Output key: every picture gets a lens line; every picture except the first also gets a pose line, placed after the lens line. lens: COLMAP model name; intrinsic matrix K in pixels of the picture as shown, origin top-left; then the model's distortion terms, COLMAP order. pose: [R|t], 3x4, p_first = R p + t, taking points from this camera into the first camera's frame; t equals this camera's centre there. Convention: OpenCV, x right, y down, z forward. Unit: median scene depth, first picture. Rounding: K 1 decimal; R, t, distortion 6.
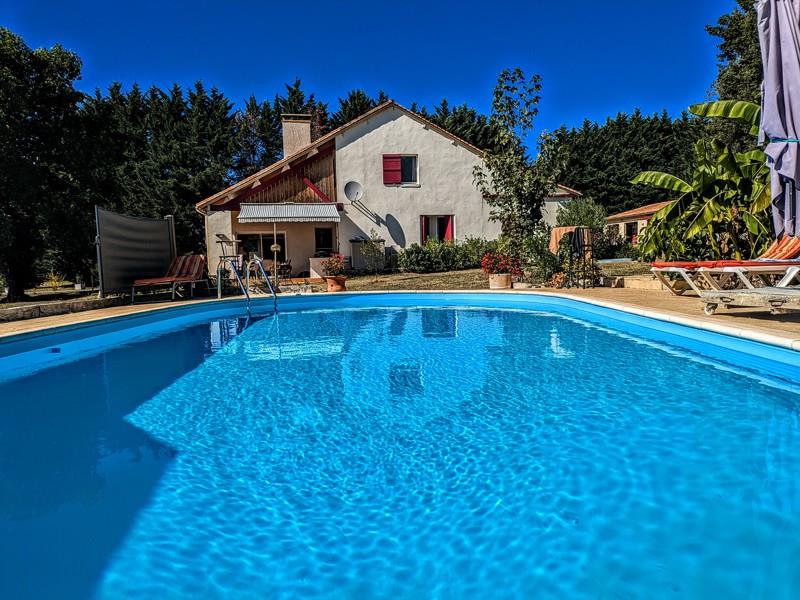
lens RADIAL K [[576.6, 0, 383.2], [0, 576.6, 297.2], [0, 0, 1]] dist [0.028347, 0.002448]
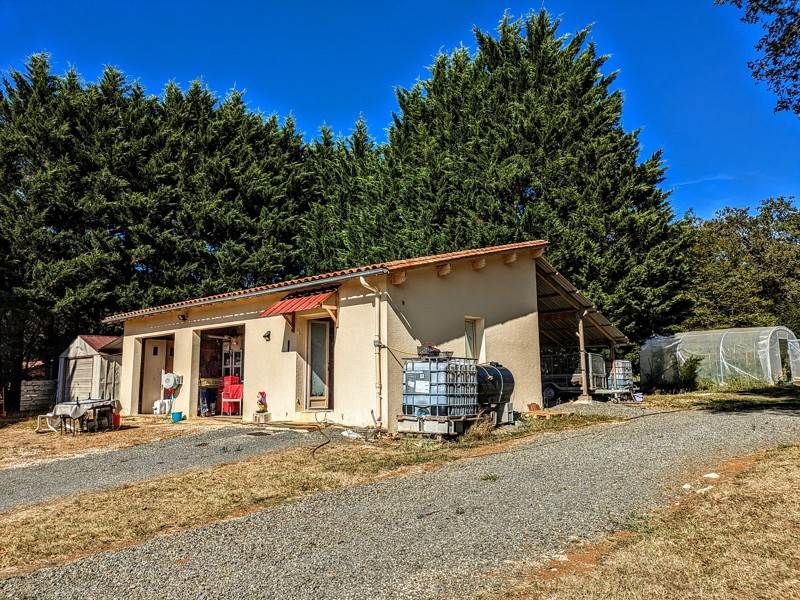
lens RADIAL K [[576.6, 0, 383.2], [0, 576.6, 297.2], [0, 0, 1]] dist [0.028347, 0.002448]
pose [[0.776381, 0.117468, 0.619220, 0.277723], [0.033692, 0.973338, -0.226889, -0.070066], [-0.629363, 0.197016, 0.751723, 0.650661]]
